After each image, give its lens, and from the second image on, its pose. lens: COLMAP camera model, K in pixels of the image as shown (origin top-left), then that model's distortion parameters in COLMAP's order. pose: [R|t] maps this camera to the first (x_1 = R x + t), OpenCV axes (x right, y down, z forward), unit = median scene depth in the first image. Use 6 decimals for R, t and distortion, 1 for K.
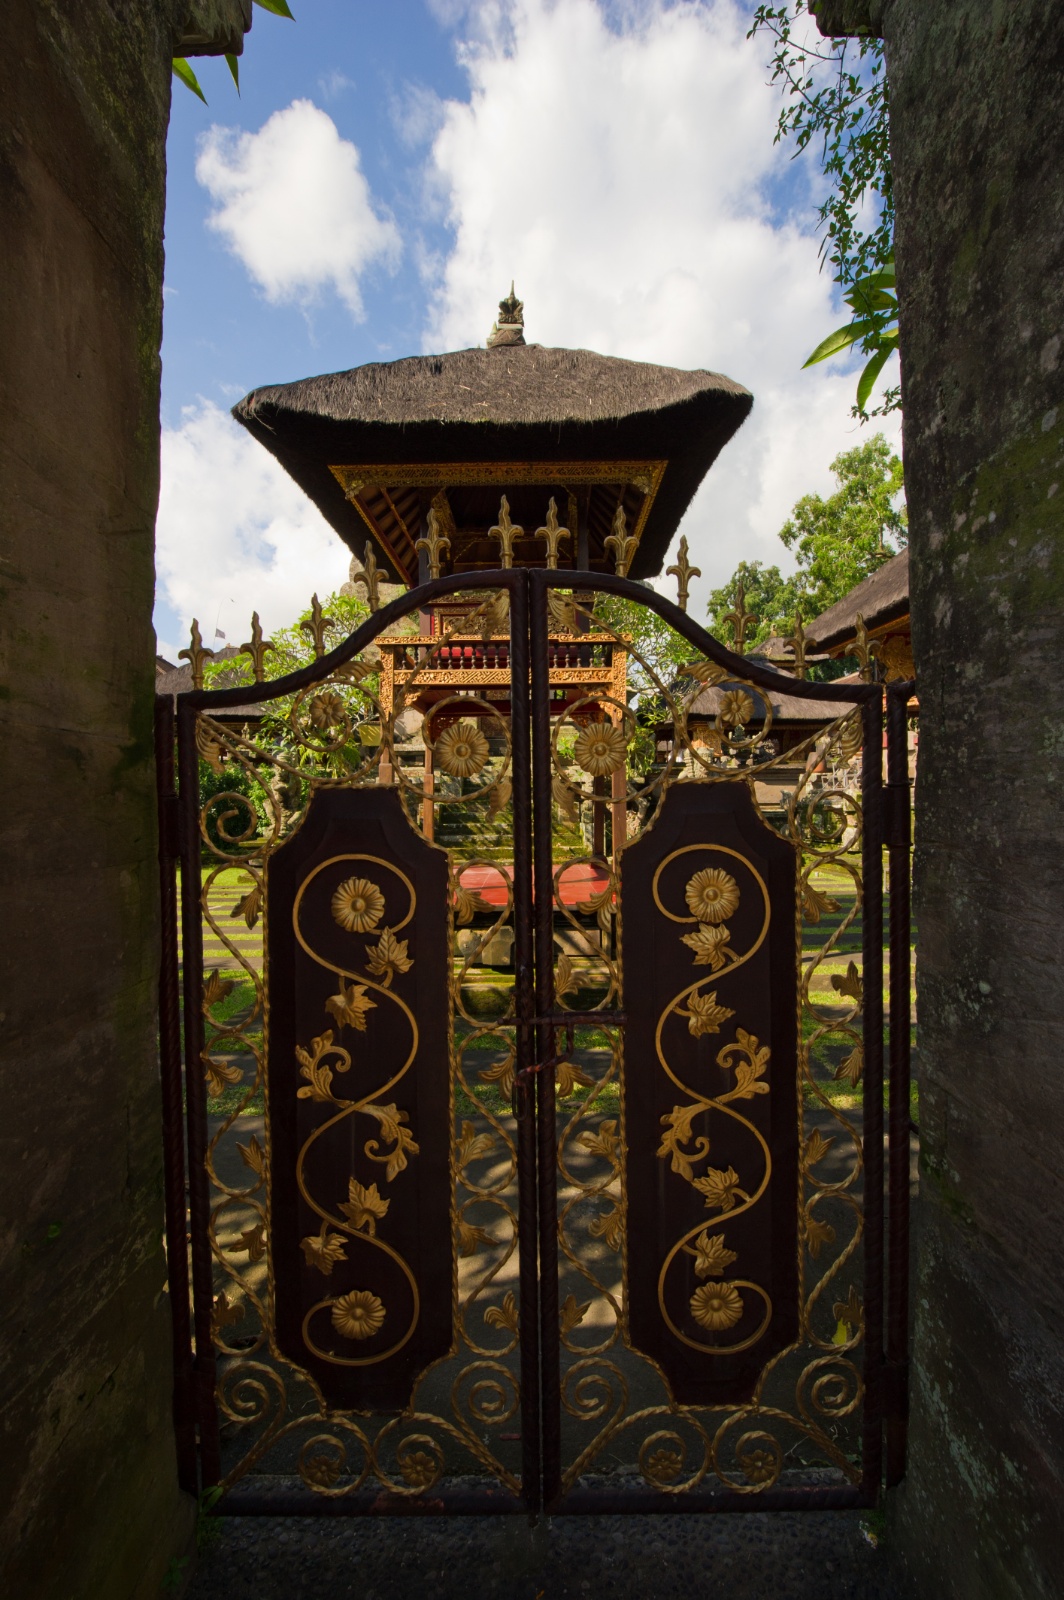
lens RADIAL K [[645.0, 0, 534.6], [0, 645.0, 803.2], [0, 0, 1]] dist [-0.015193, -0.001776]
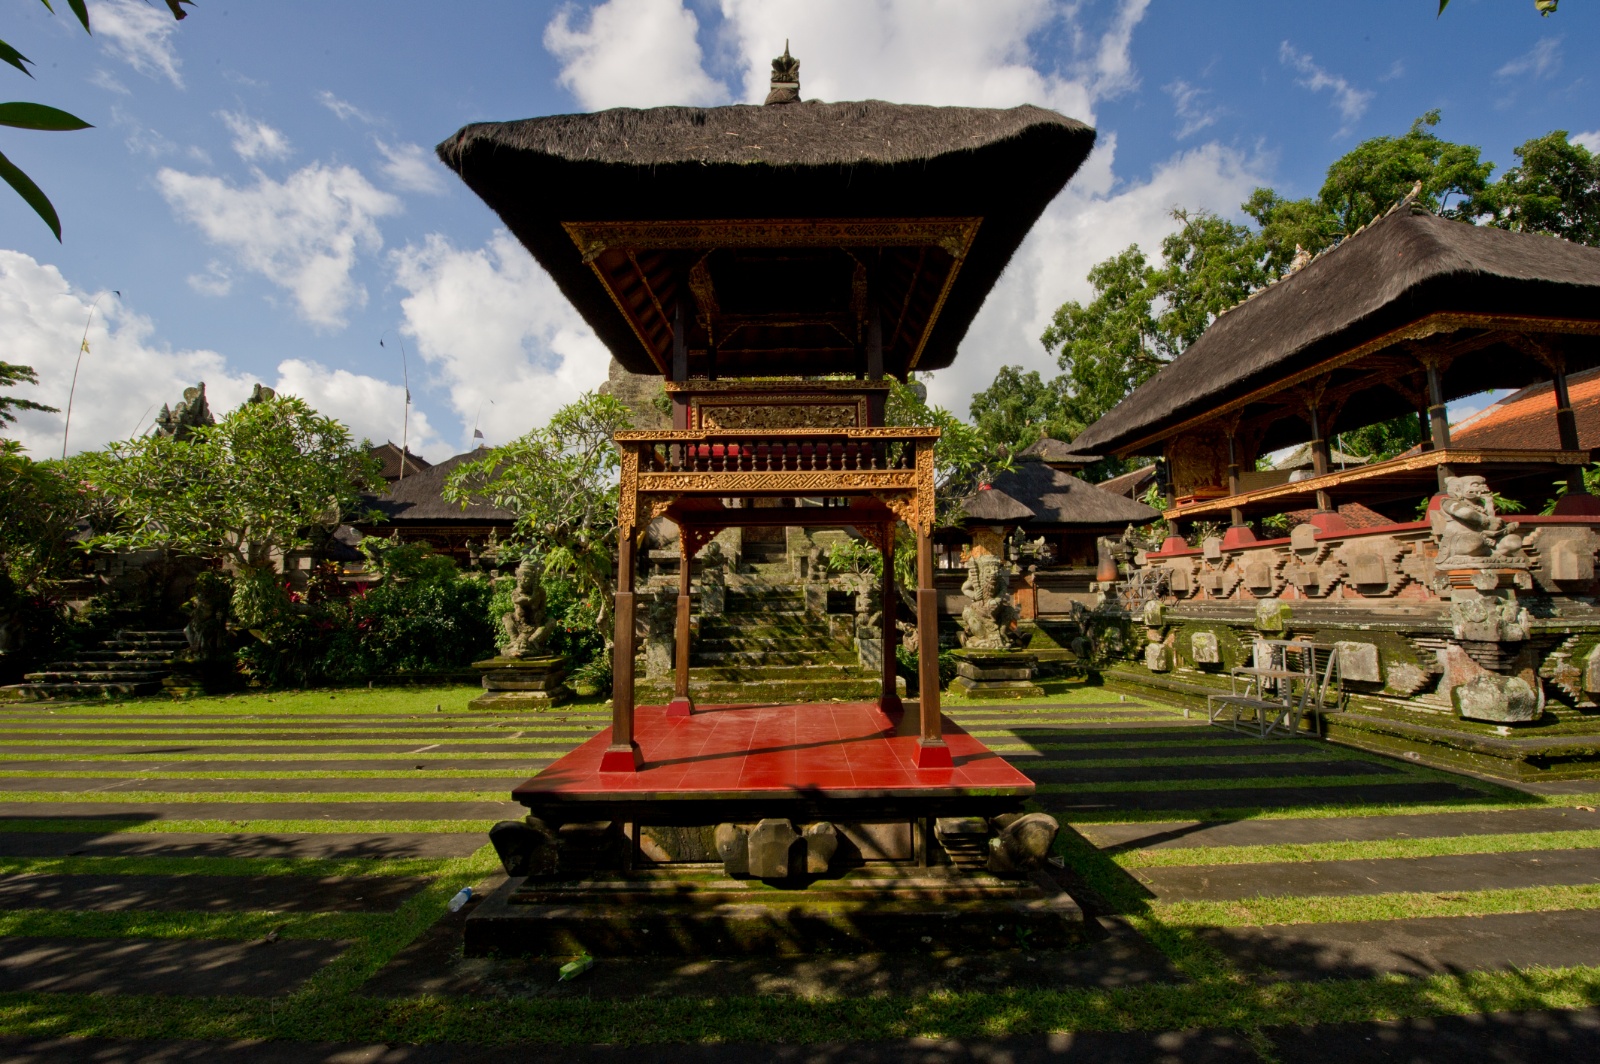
lens RADIAL K [[645.0, 0, 803.9], [0, 645.0, 531.1], [0, 0, 1]] dist [-0.015193, -0.001776]
pose [[0.999950, -0.000946, 0.009957, -0.022872], [0.002050, 0.993768, -0.111447, -0.045544], [-0.009790, 0.111462, 0.993721, 0.213968]]
